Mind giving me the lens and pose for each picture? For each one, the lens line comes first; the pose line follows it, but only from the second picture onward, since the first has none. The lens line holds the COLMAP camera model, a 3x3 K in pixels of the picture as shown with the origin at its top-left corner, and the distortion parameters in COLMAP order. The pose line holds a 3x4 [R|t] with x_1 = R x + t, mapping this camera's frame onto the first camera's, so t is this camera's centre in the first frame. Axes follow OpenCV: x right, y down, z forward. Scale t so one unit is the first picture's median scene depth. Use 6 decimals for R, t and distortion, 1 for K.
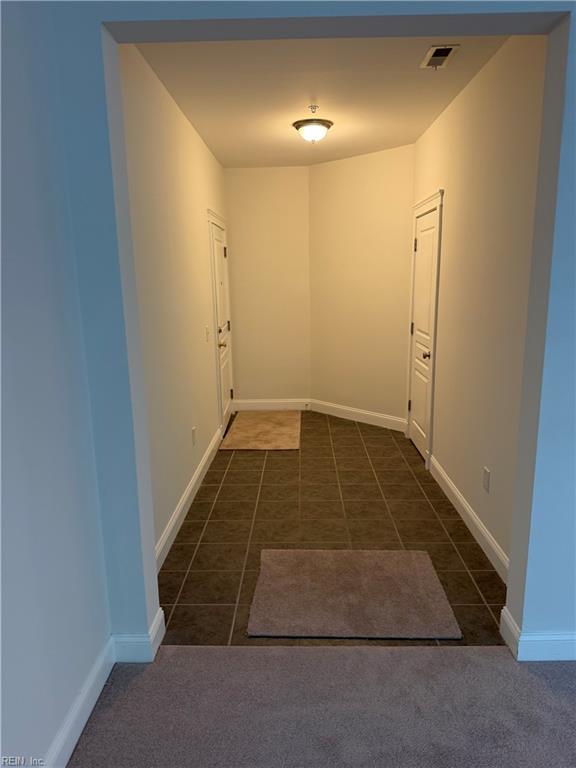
lens RADIAL K [[534.8, 0, 288.1], [0, 534.8, 384.6], [0, 0, 1]] dist [0.006922, 0.000138]
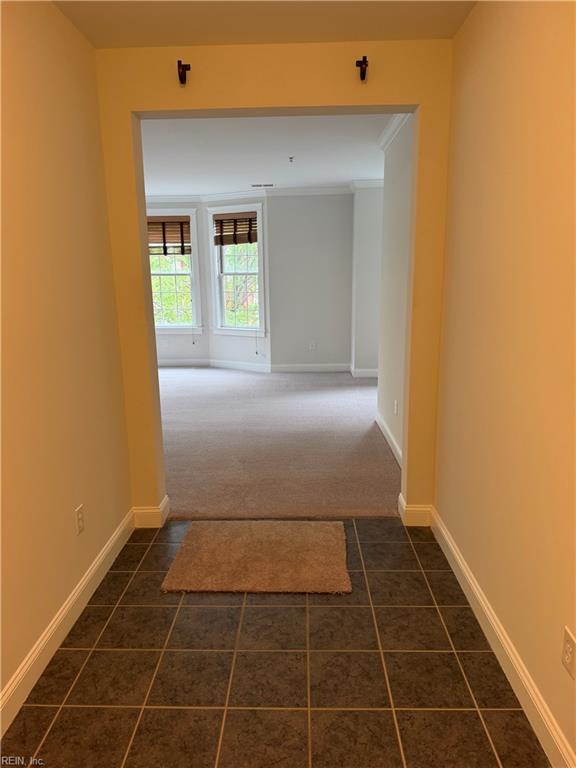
lens RADIAL K [[534.8, 0, 289.2], [0, 534.8, 386.8], [0, 0, 1]] dist [0.006922, 0.000138]
pose [[-0.999290, 0.036956, 0.007354, 0.028186], [0.036803, 0.915357, 0.400957, -0.300396], [0.008086, 0.400943, -0.916067, 1.512309]]
